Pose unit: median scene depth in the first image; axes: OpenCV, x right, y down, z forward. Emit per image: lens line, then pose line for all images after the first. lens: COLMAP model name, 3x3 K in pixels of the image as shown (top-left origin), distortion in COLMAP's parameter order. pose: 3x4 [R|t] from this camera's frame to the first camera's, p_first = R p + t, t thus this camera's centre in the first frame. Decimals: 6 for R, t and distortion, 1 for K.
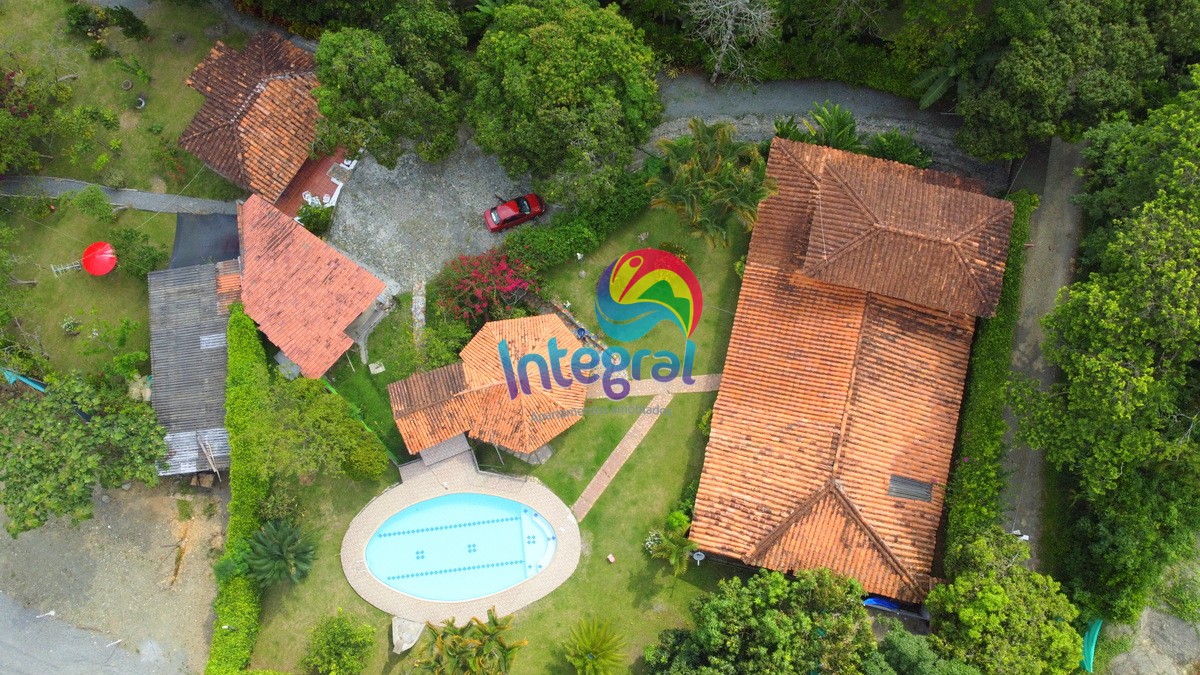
lens RADIAL K [[908.0, 0, 600.0], [0, 908.0, 337.5], [0, 0, 1]] dist [-0.004175, -0.002161]
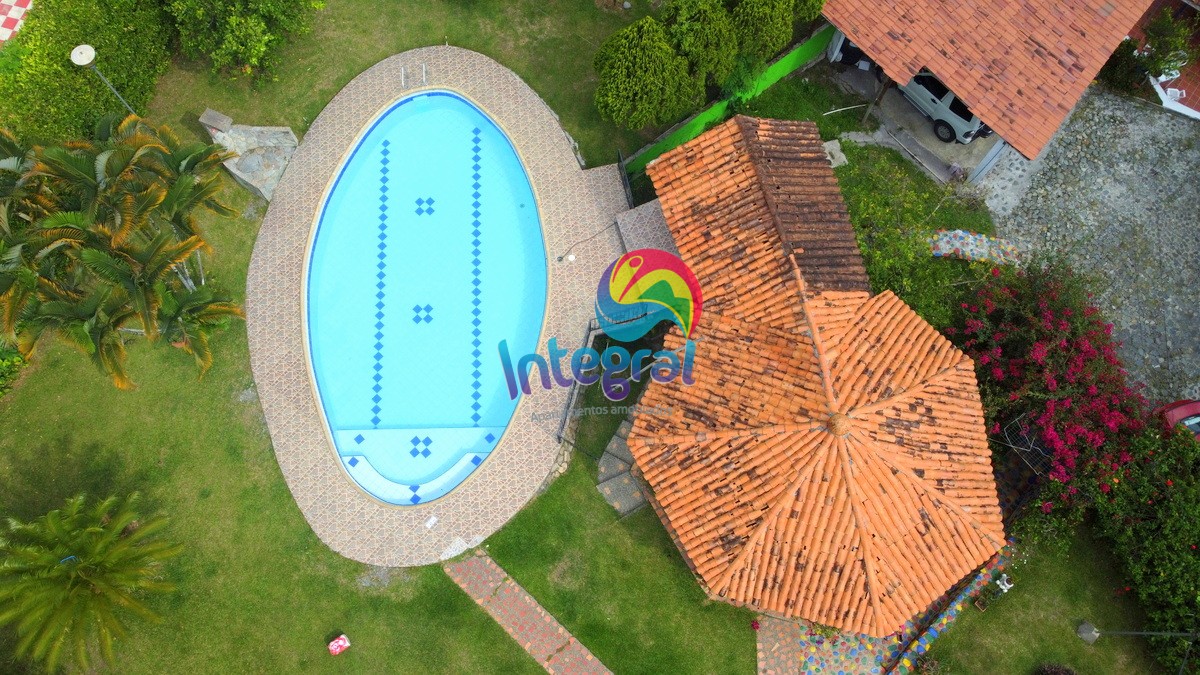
lens RADIAL K [[908.0, 0, 600.0], [0, 908.0, 337.5], [0, 0, 1]] dist [-0.004175, -0.002161]
pose [[-0.086165, 0.951193, -0.296325, -0.006892], [-0.986564, -0.040024, 0.158394, 0.077517], [0.138803, 0.305992, 0.941861, 0.603867]]
